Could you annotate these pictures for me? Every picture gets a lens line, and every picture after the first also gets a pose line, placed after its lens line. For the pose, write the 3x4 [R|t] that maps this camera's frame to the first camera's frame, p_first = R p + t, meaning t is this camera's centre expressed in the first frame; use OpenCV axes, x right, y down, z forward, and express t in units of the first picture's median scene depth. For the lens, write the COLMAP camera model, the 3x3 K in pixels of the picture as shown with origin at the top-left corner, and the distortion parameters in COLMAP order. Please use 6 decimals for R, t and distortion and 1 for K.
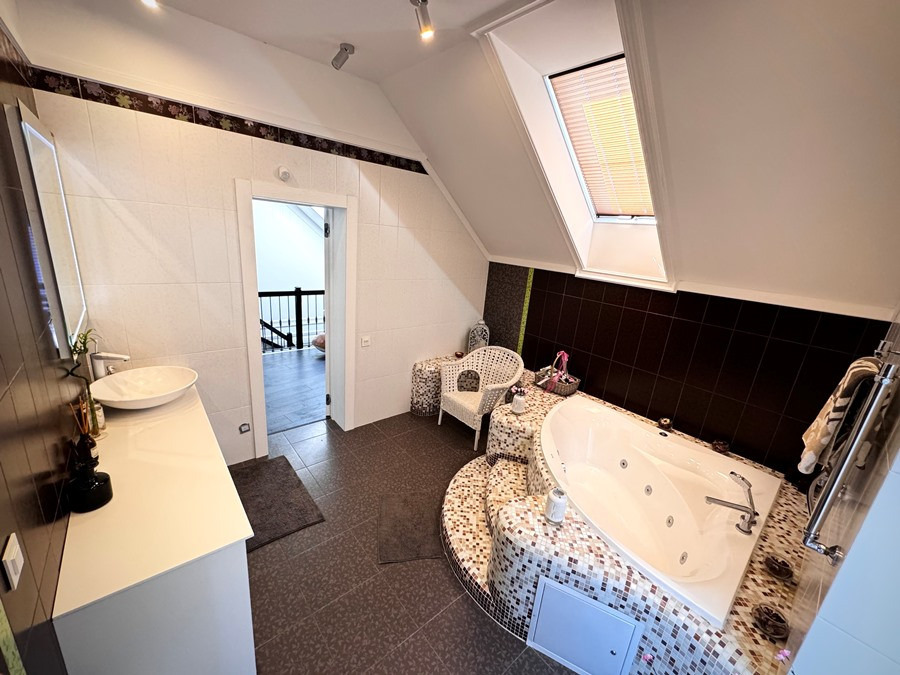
lens RADIAL K [[355.7, 0, 446.8], [0, 355.7, 339.2], [0, 0, 1]] dist [-0.004180, -0.000696]
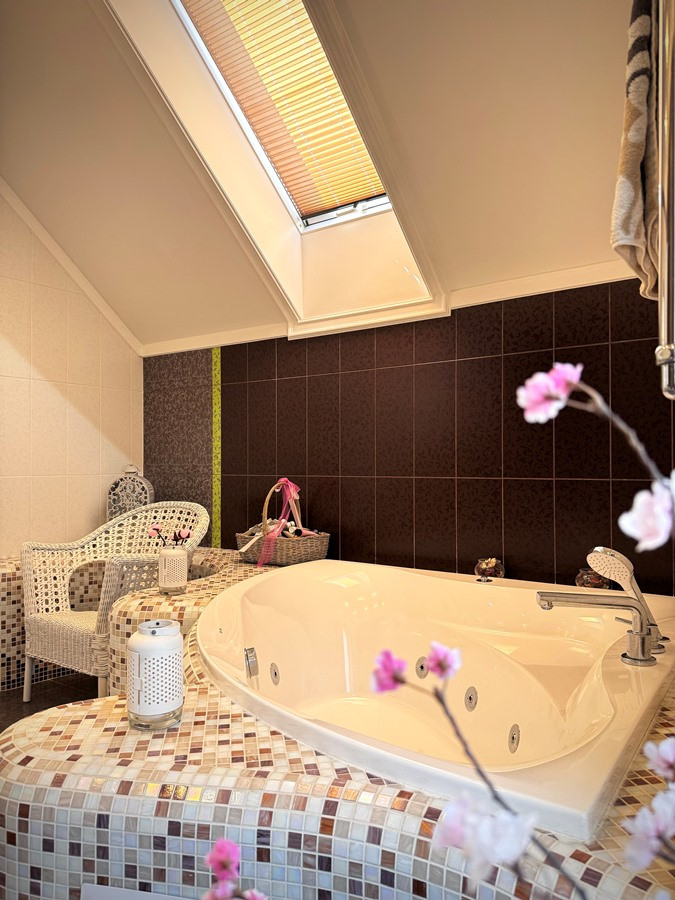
lens RADIAL K [[634.1, 0, 338.8], [0, 634.1, 448.1], [0, 0, 1]] dist [0.004884, -0.015791]
pose [[0.964122, -0.083668, 0.251929, 0.349075], [0.155886, 0.946608, -0.282193, 0.473742], [-0.214868, 0.311341, 0.925688, 0.327093]]
